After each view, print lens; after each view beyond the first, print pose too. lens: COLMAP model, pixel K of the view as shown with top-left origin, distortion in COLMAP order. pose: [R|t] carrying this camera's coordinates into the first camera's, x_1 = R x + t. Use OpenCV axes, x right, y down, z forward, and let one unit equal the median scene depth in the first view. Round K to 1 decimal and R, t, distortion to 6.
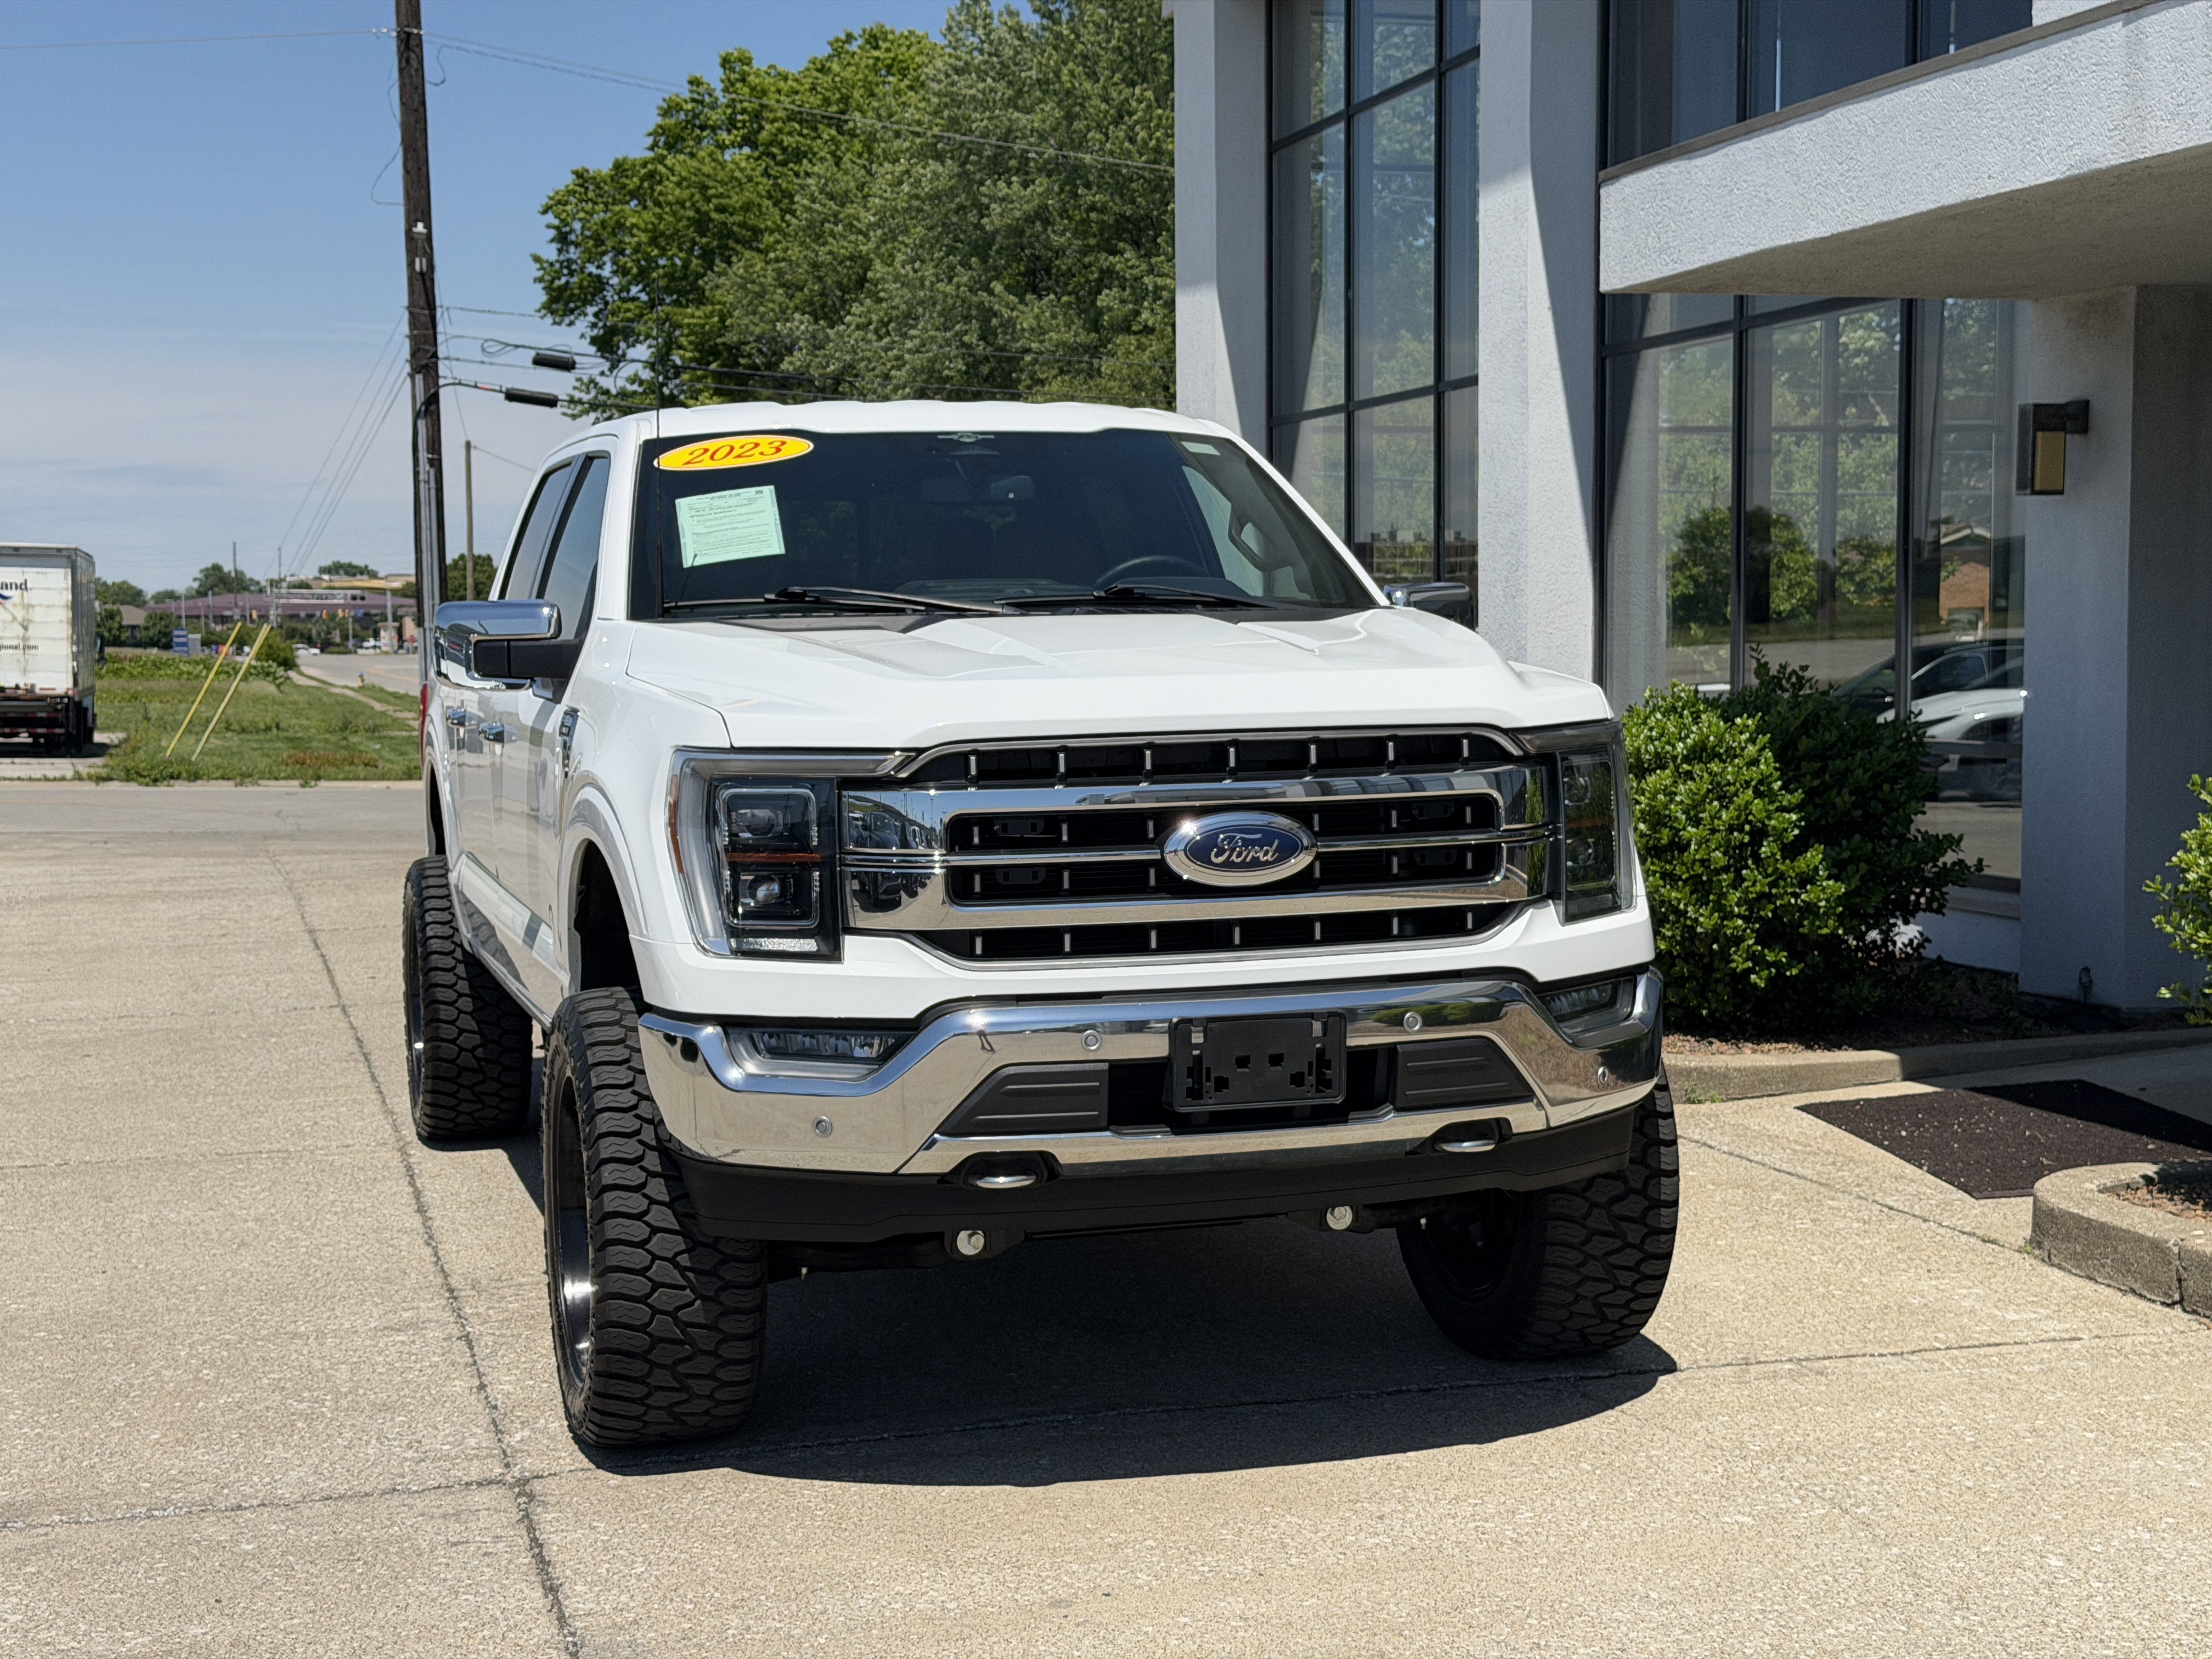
lens RADIAL K [[3058.8, 0, 1053.1], [0, 3058.8, 830.9], [0, 0, 1]] dist [0.150594, -0.123439]
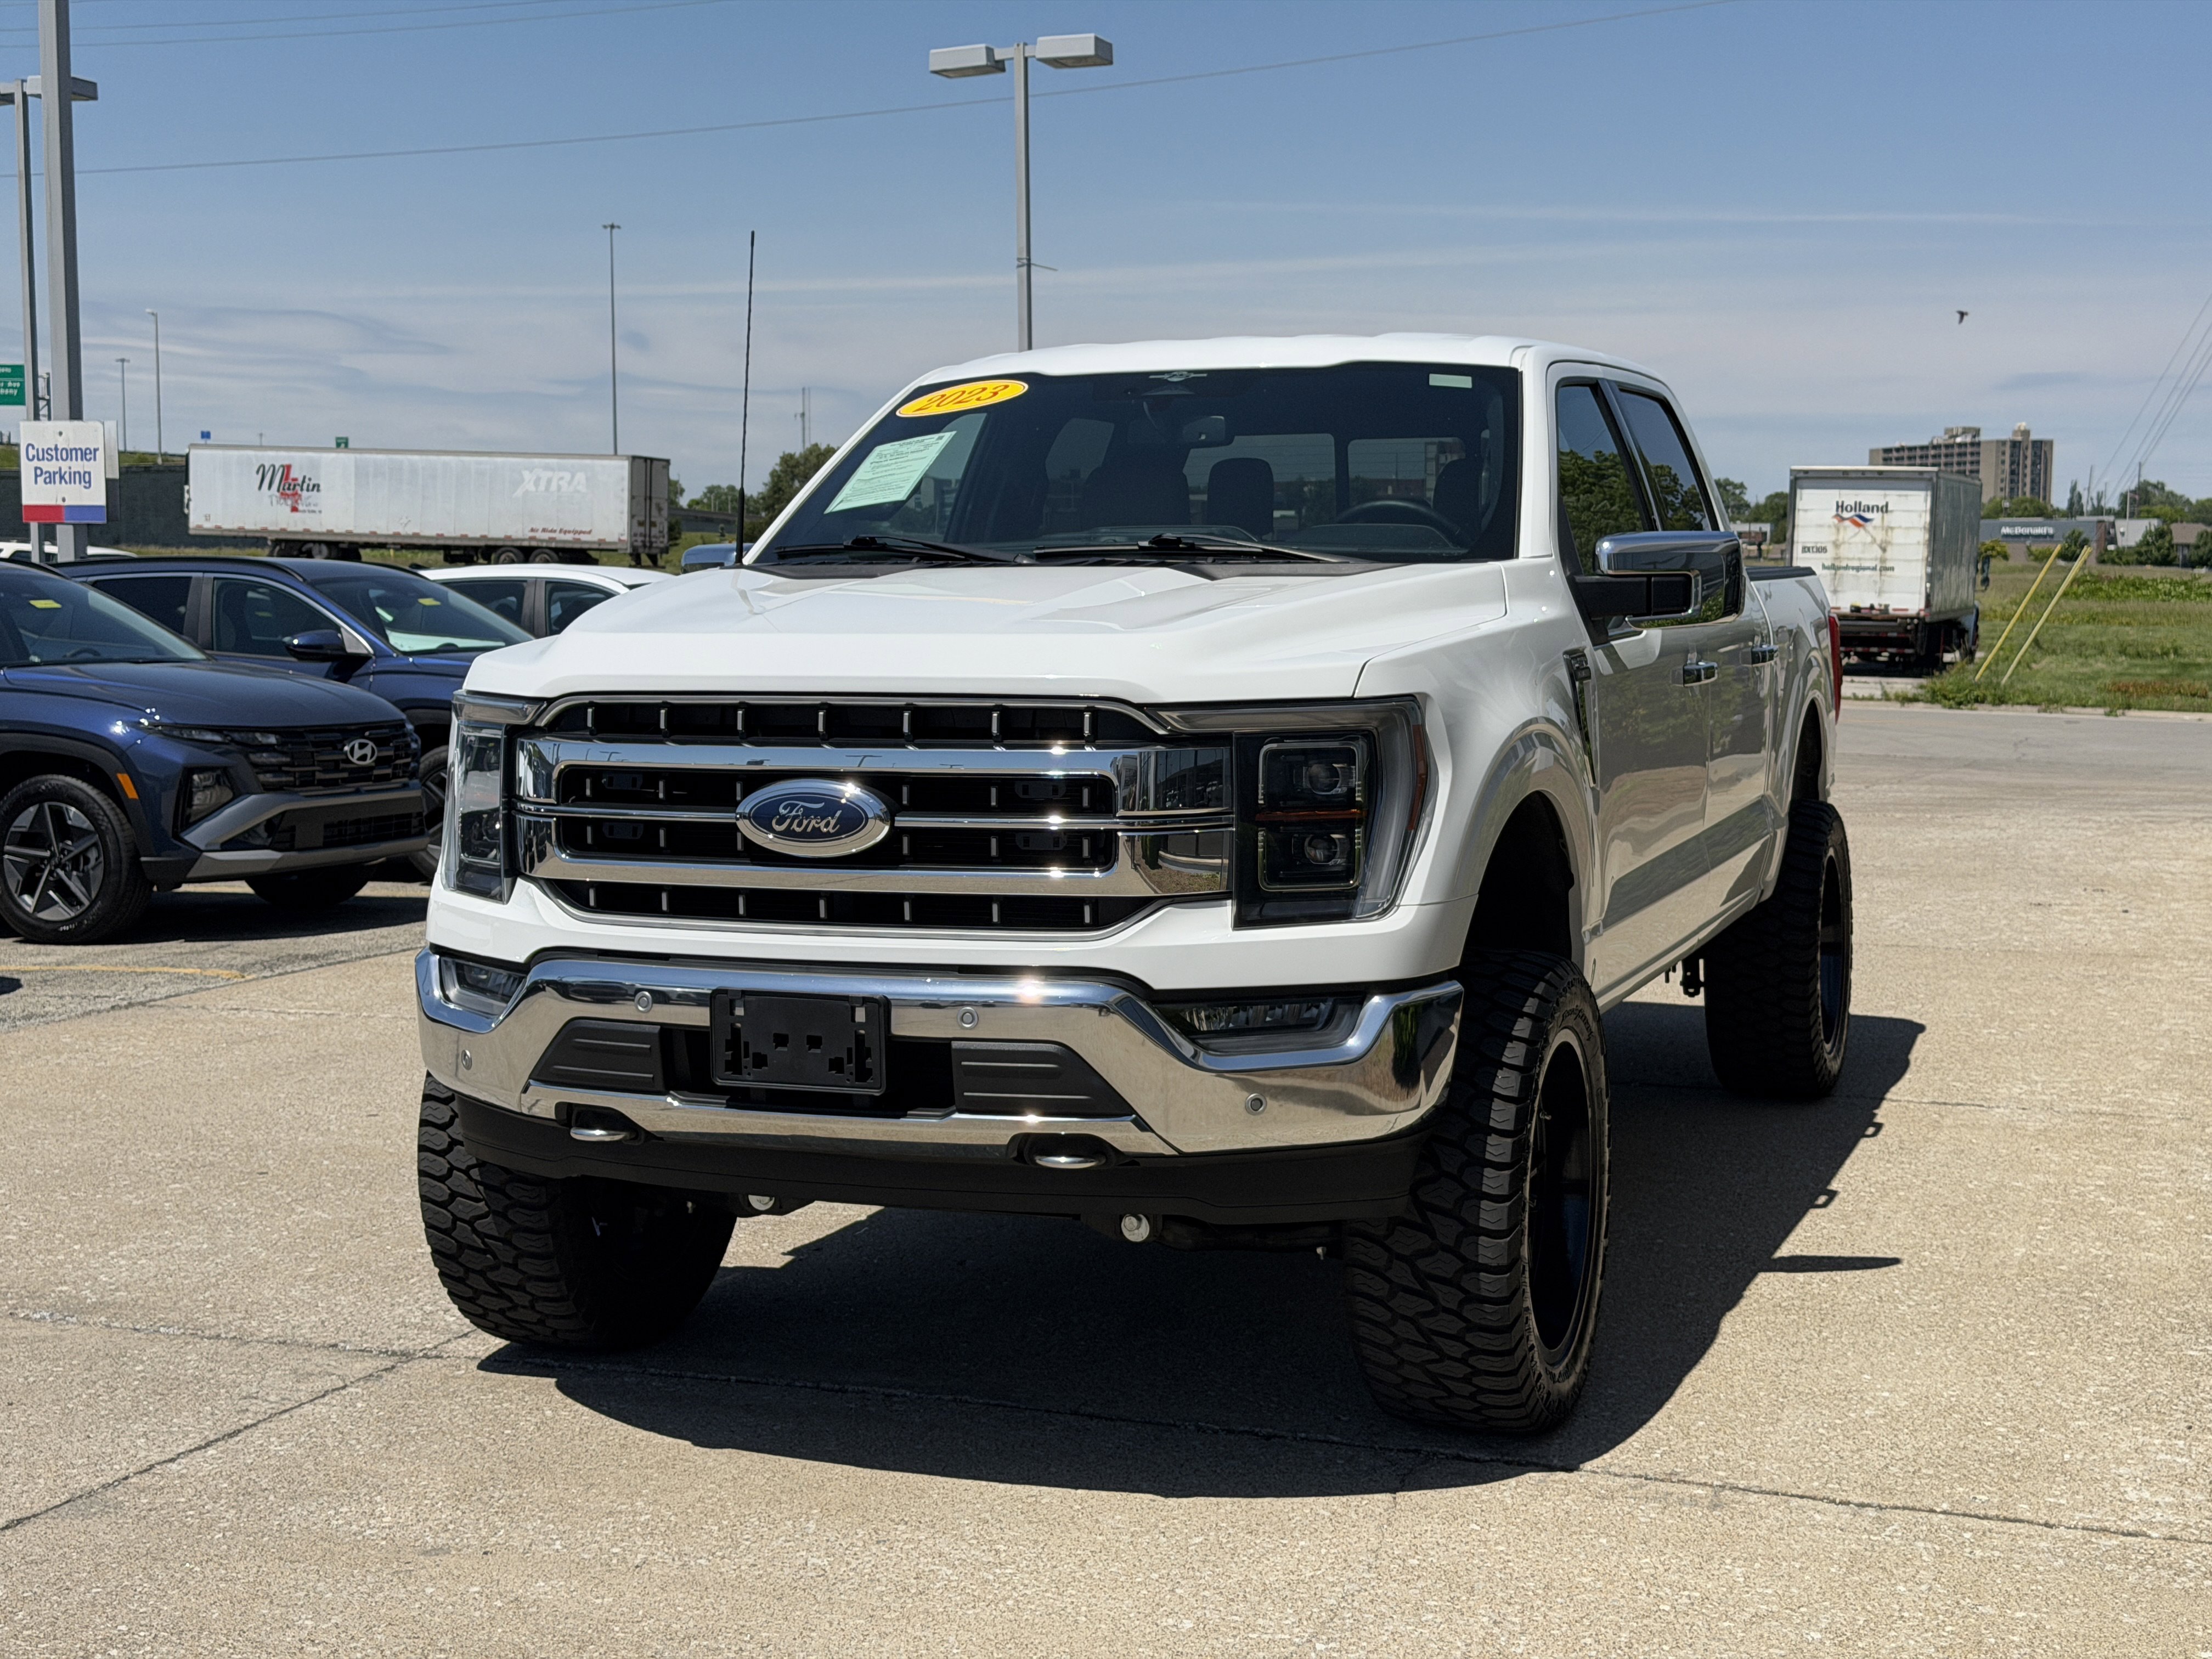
lens RADIAL K [[3045.9, 0, 1073.6], [0, 3045.9, 802.2], [0, 0, 1]] dist [0.157100, -0.219580]
pose [[0.800407, 0.060179, -0.596429, 0.629829], [-0.049805, 0.998184, 0.033878, -0.032029], [0.597385, 0.002589, 0.801950, 0.261658]]
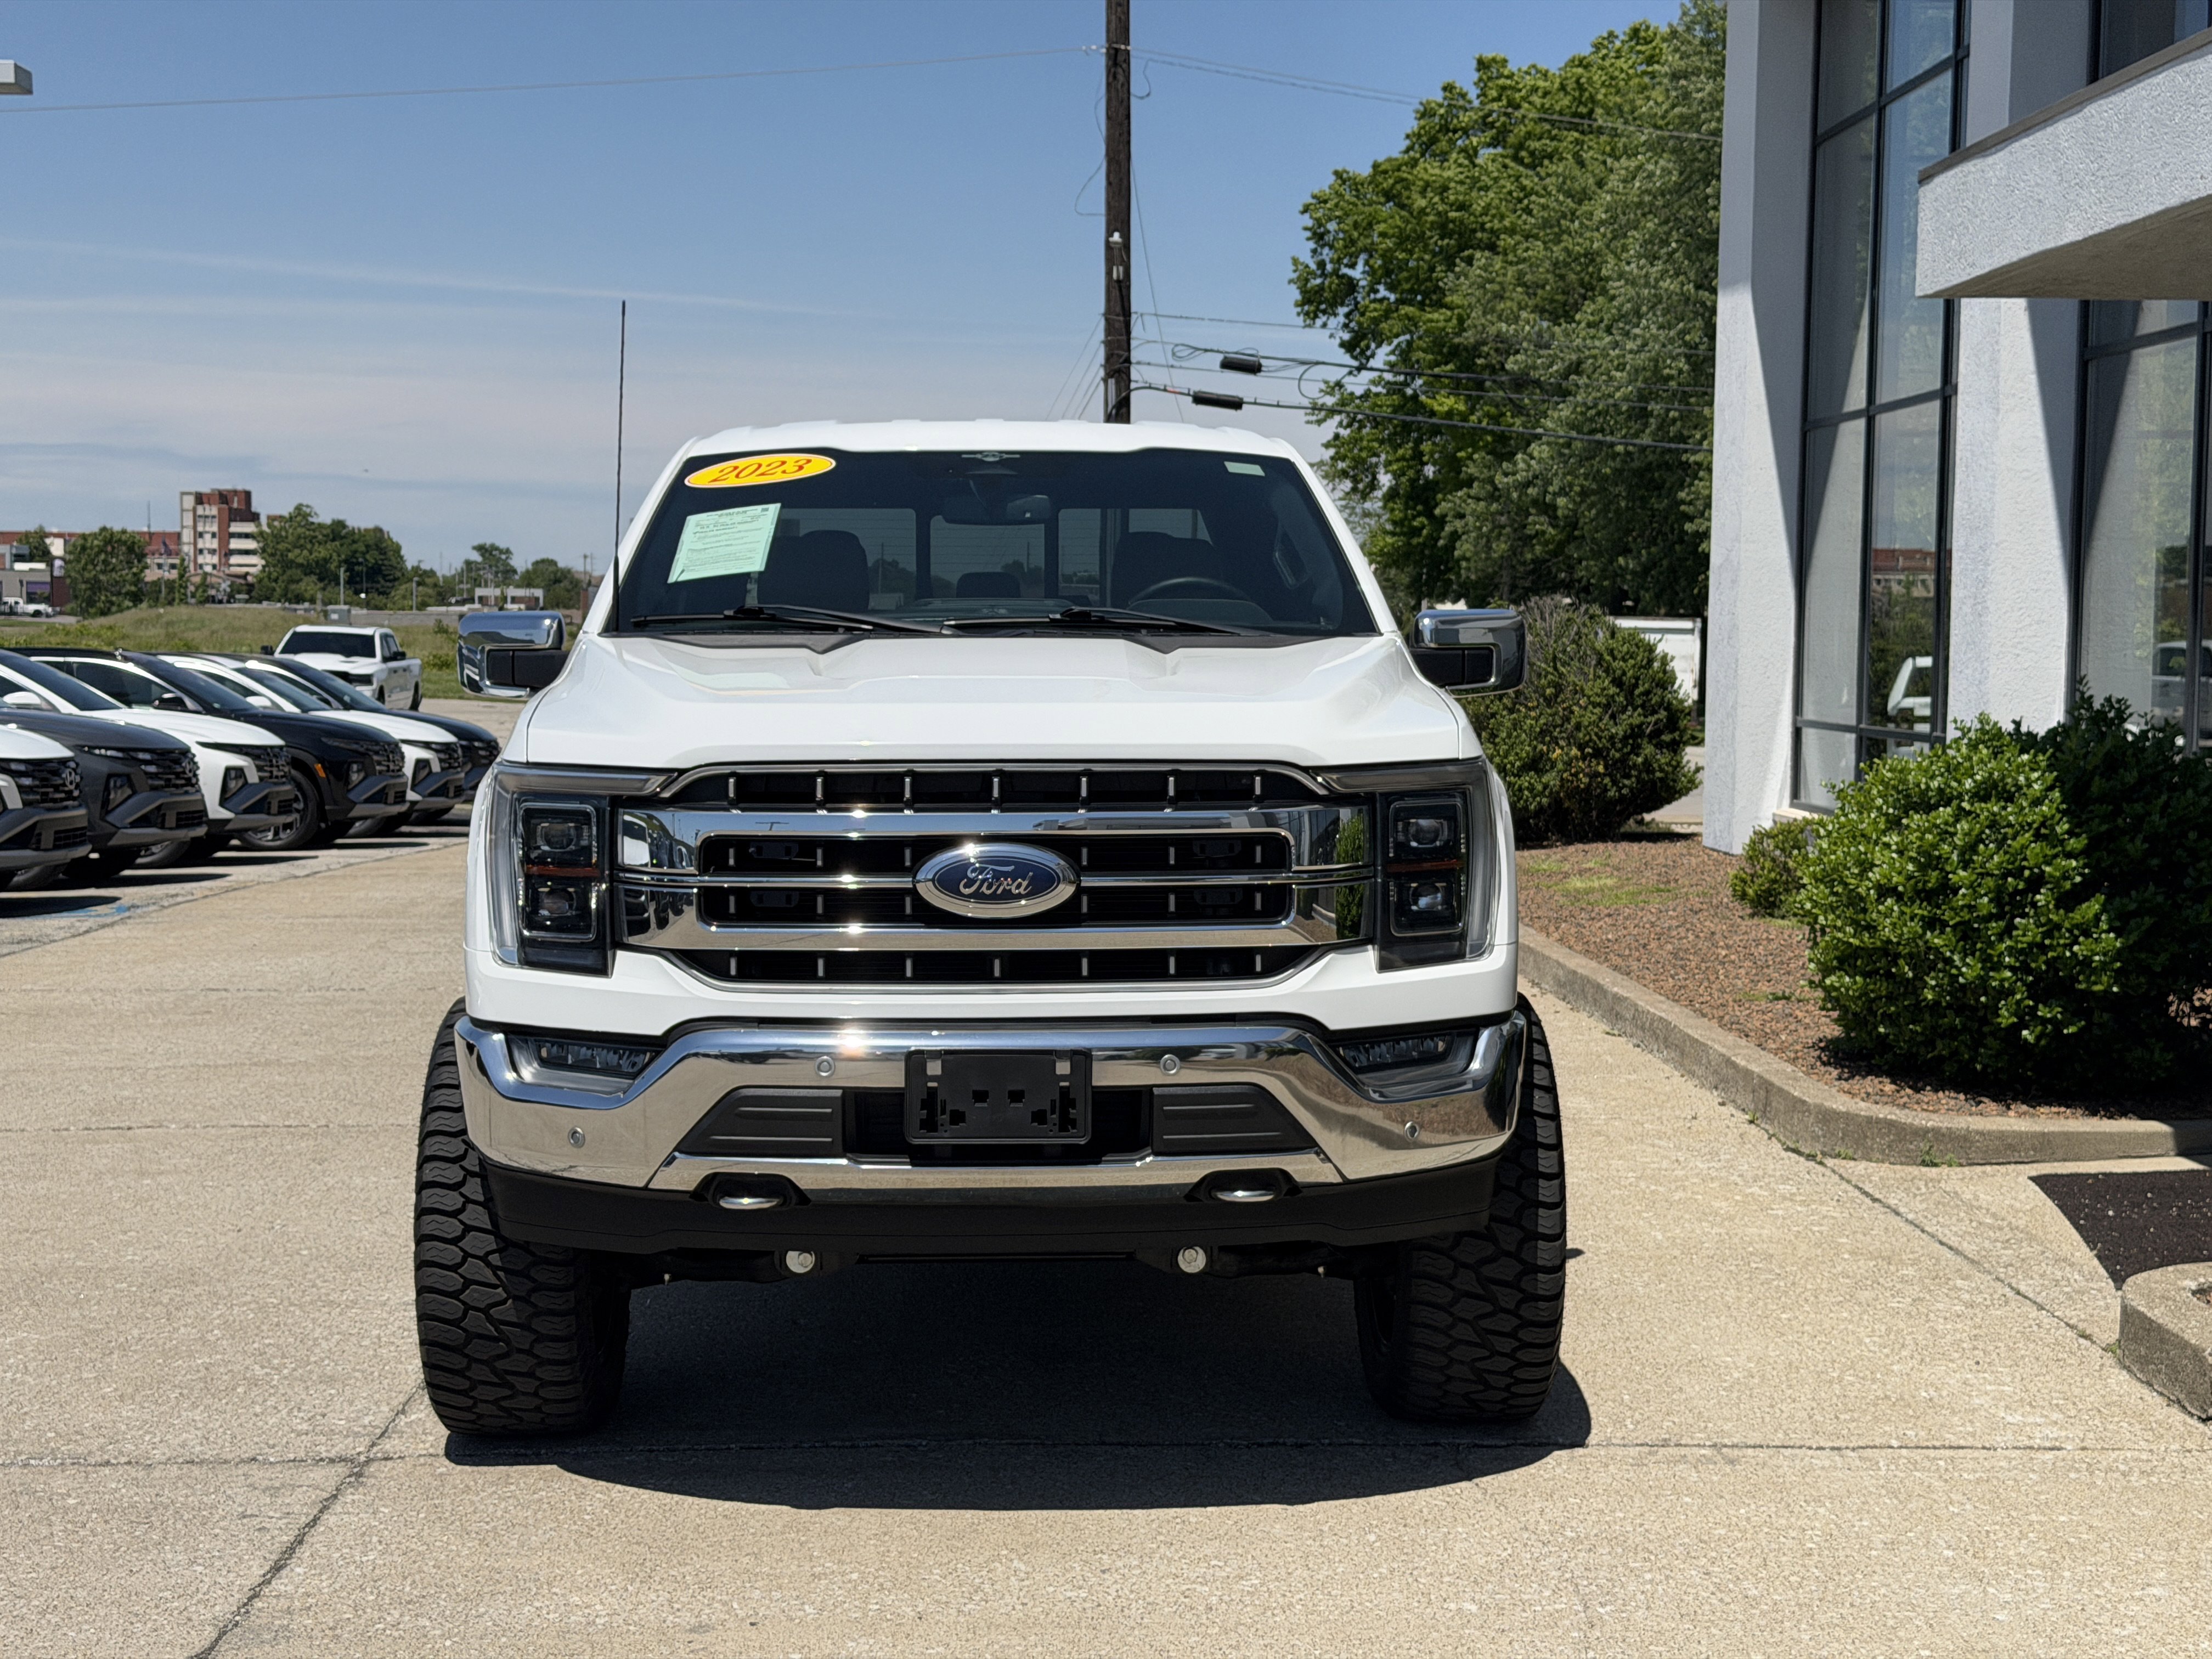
lens RADIAL K [[3045.9, 0, 1073.6], [0, 3045.9, 802.2], [0, 0, 1]] dist [0.157100, -0.219580]
pose [[0.969866, 0.033083, -0.241382, 0.293239], [-0.035039, 0.999379, -0.003812, -0.015026], [0.241106, 0.012155, 0.970423, 0.046288]]
